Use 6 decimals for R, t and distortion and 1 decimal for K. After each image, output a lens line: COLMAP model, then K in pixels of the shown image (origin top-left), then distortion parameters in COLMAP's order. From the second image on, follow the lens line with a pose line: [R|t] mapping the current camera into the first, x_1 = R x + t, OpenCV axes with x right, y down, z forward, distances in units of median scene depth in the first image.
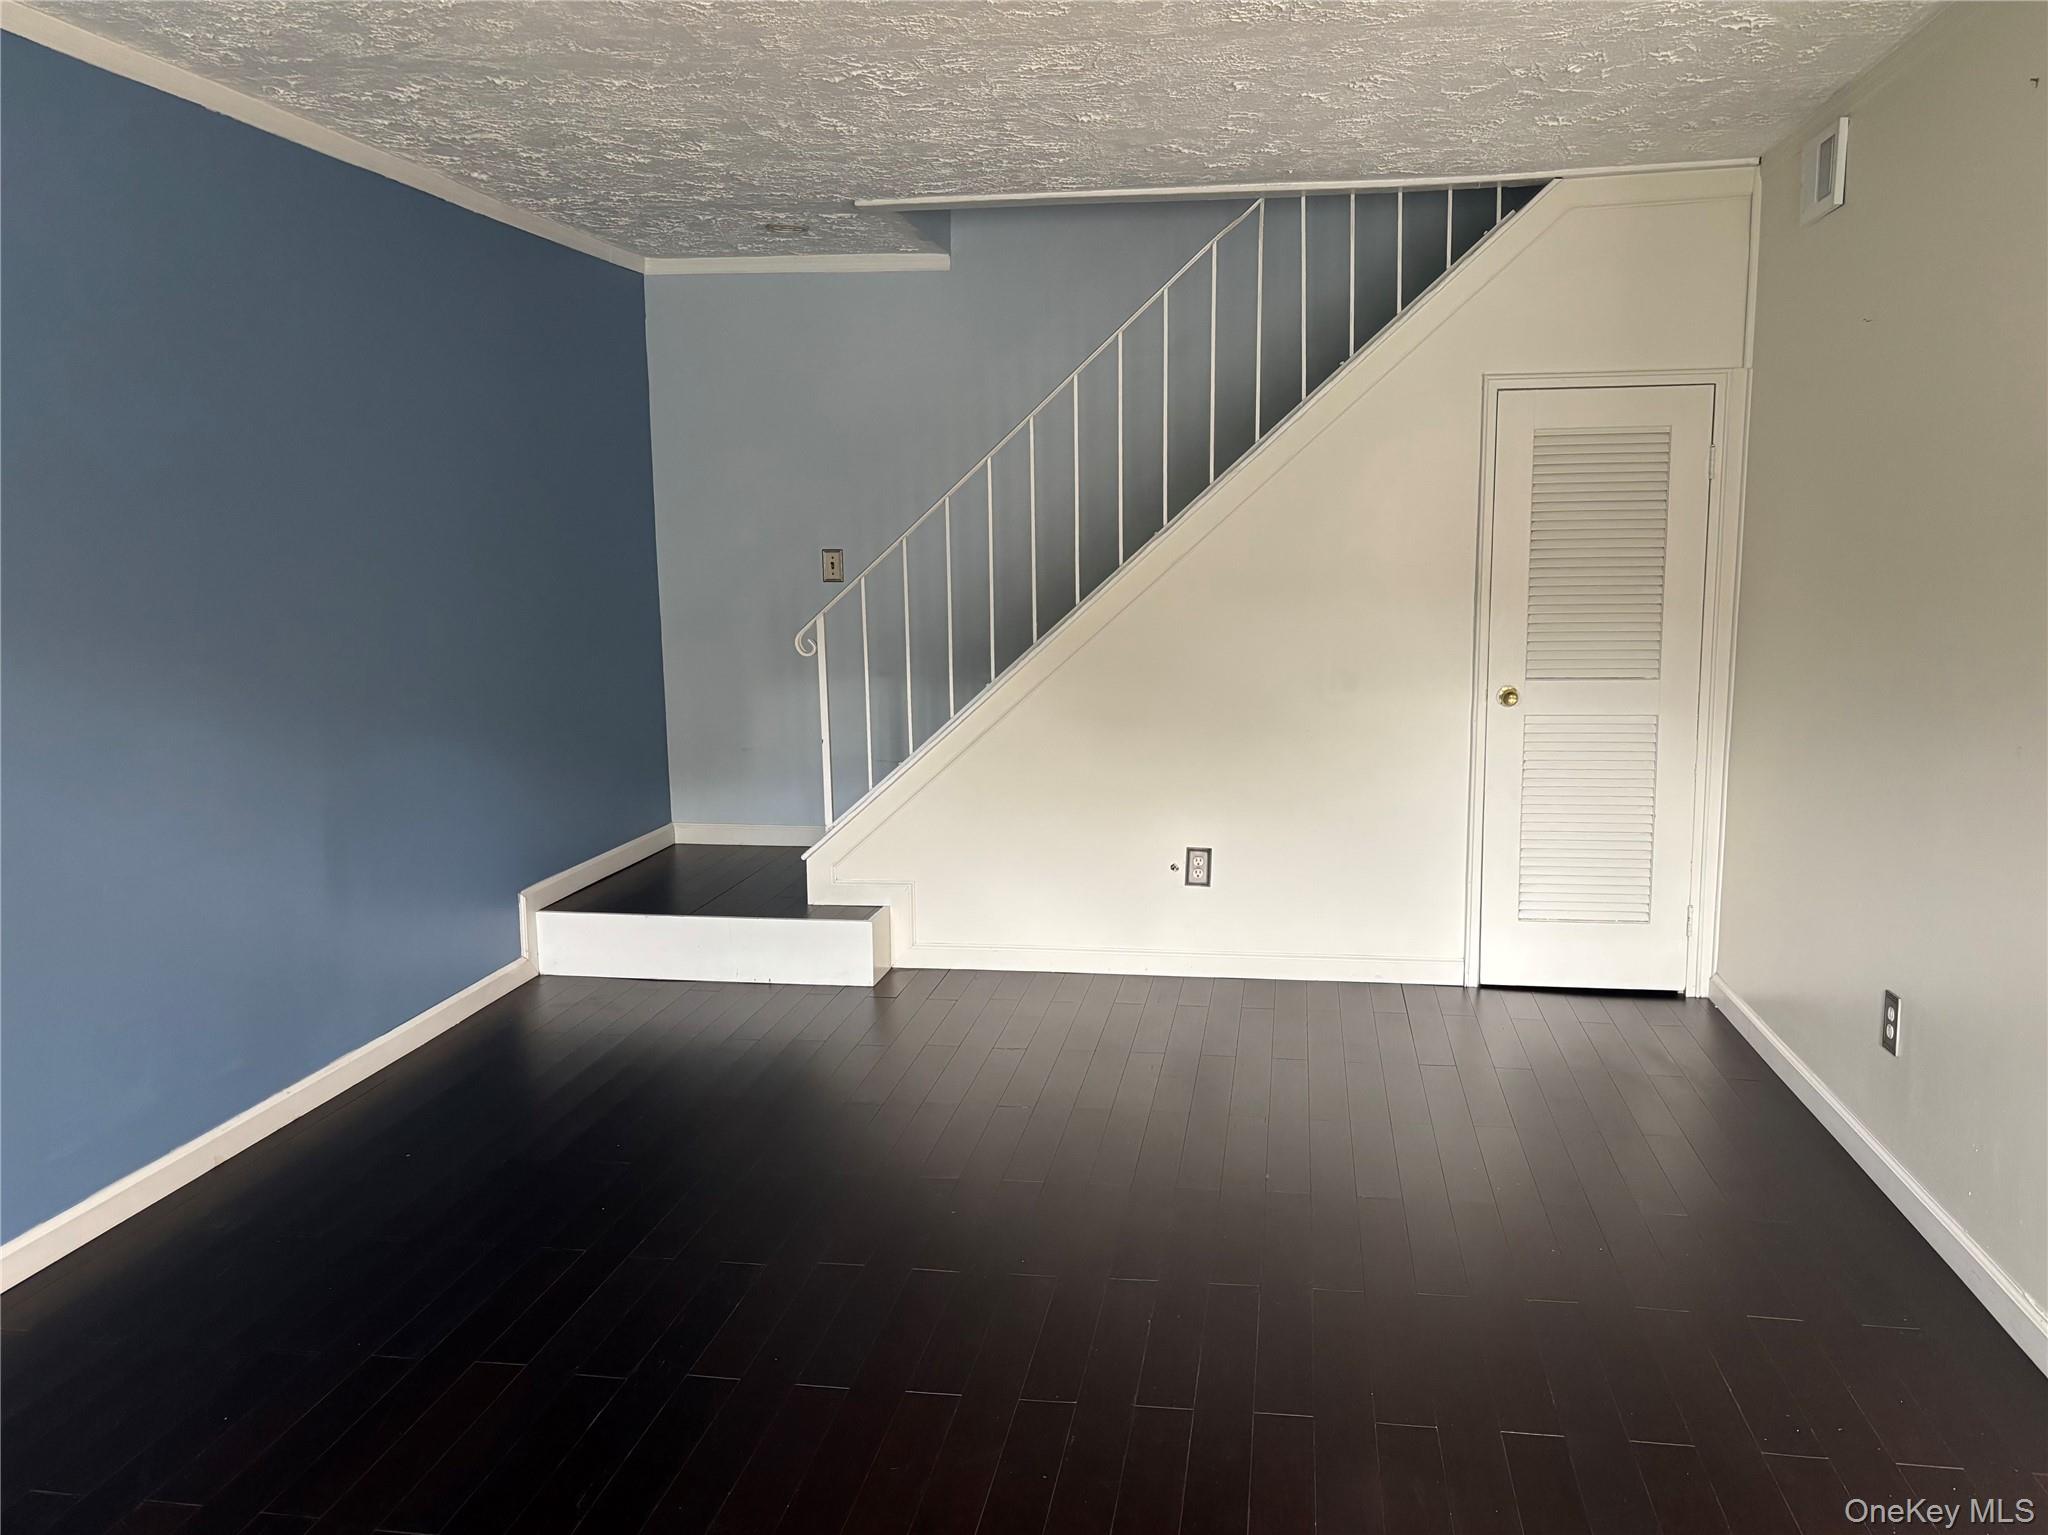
lens RADIAL K [[1650.3, 0, 1017.5], [0, 1650.3, 767.0], [0, 0, 1]] dist [0.033590, -0.004675]
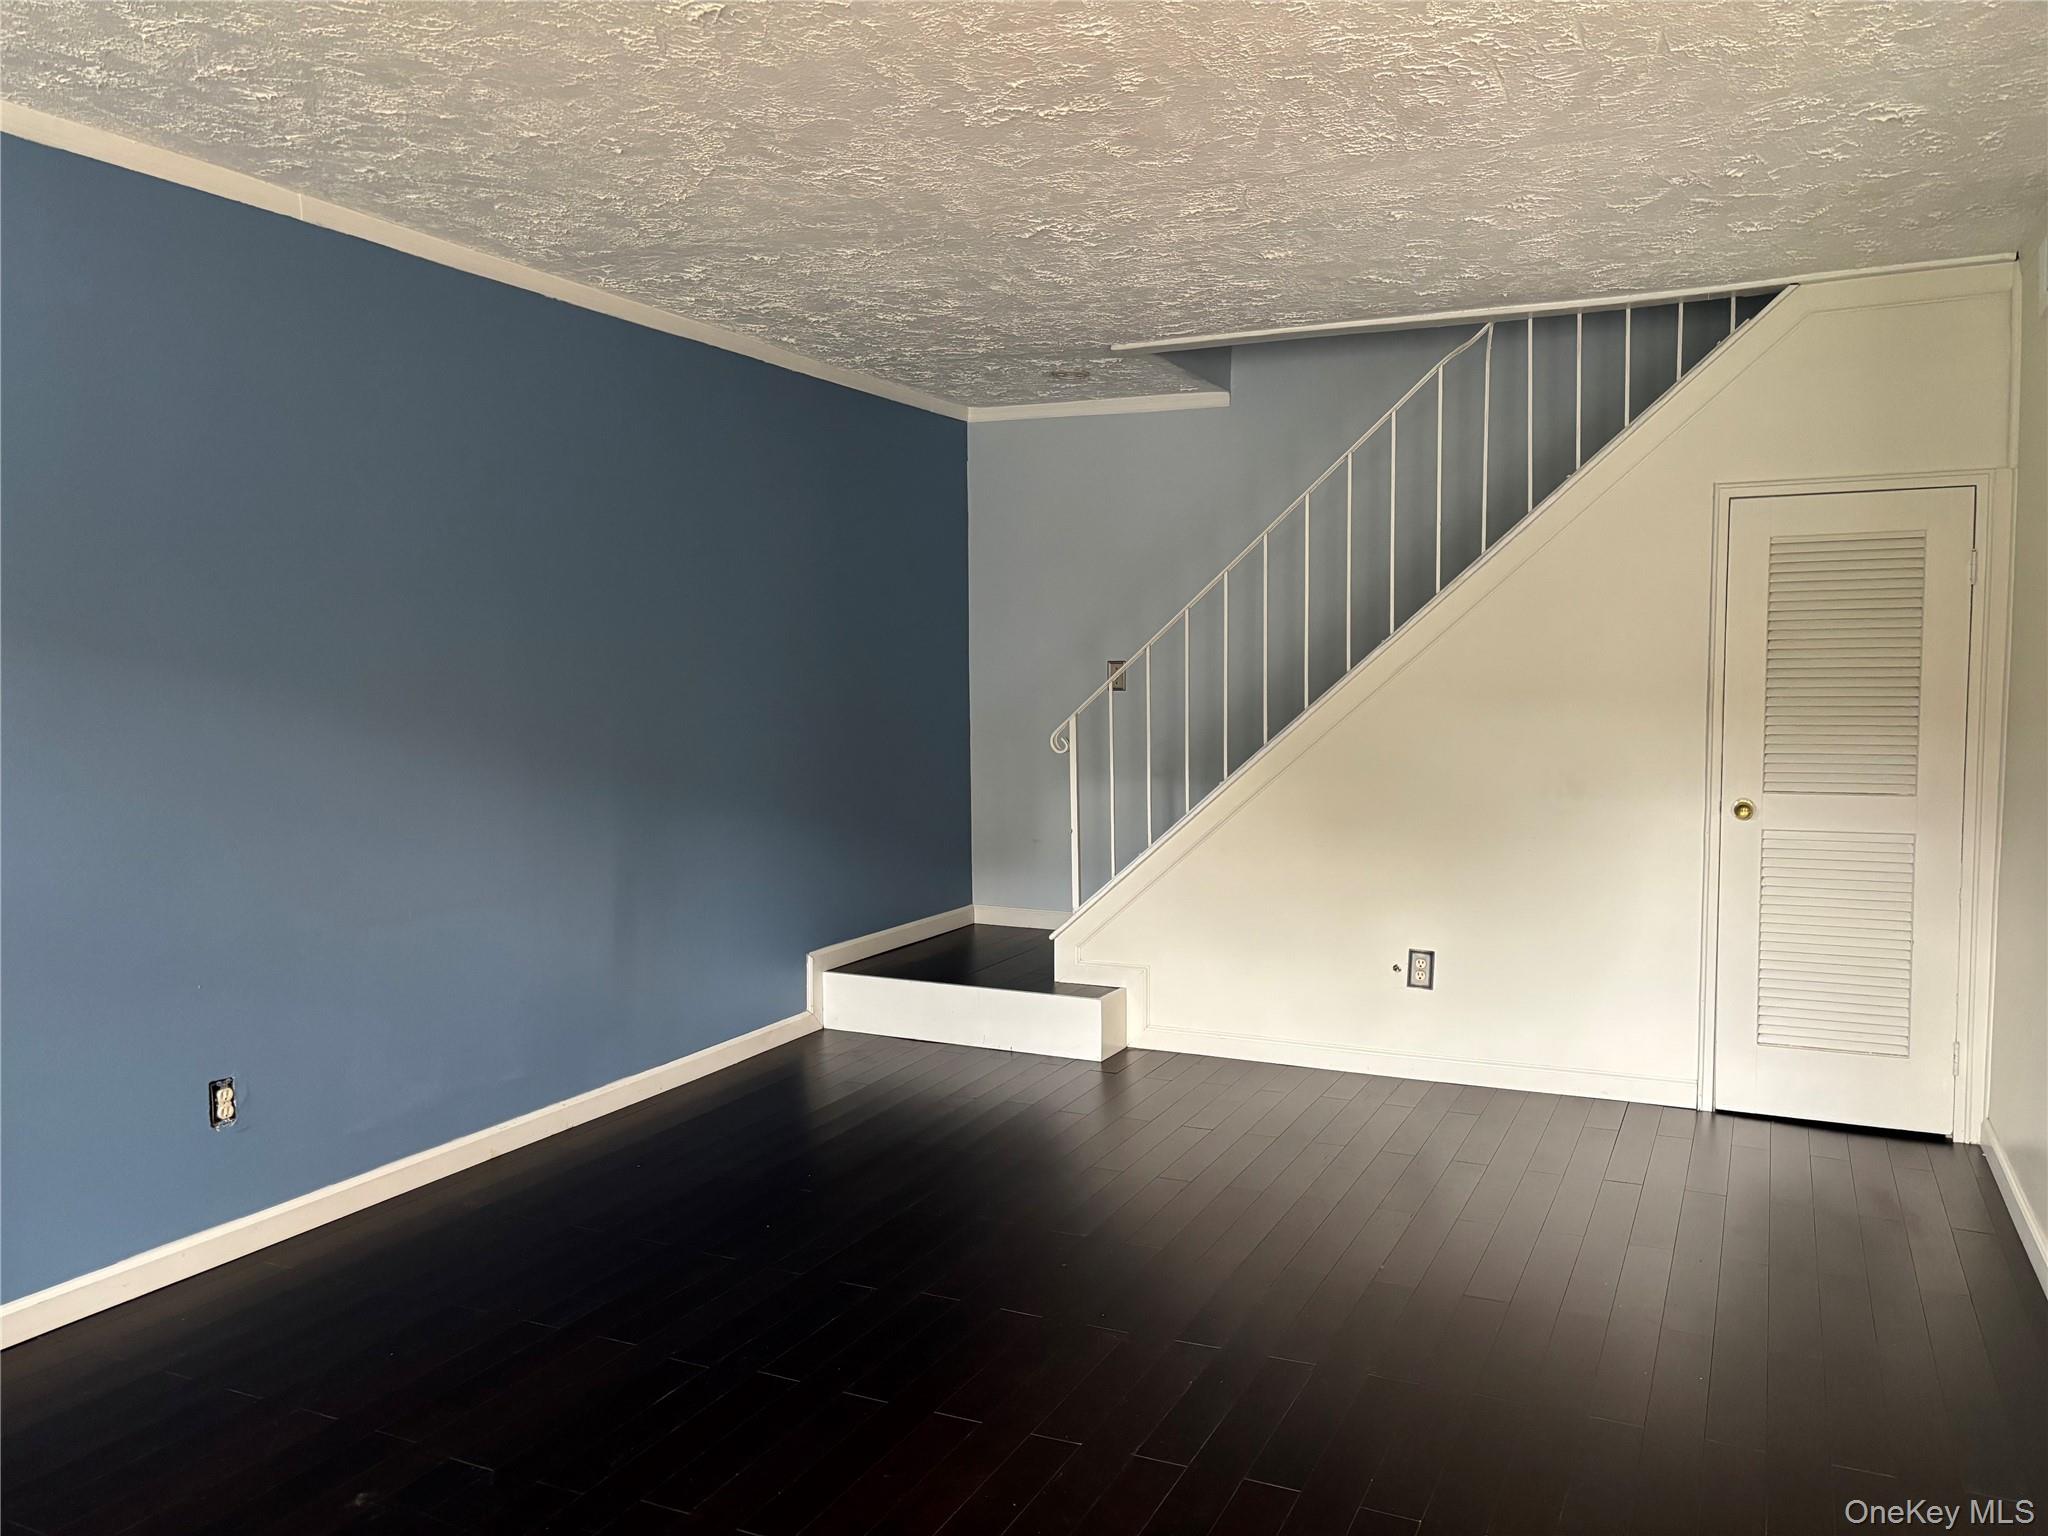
lens RADIAL K [[1550.5, 0, 1033.6], [0, 1550.5, 765.8], [0, 0, 1]] dist [0.050028, -0.049657]
pose [[0.960016, 0.025347, -0.278796, 0.151835], [-0.047297, 0.996262, -0.072285, 0.017573], [0.275921, 0.082581, 0.957626, 0.008578]]
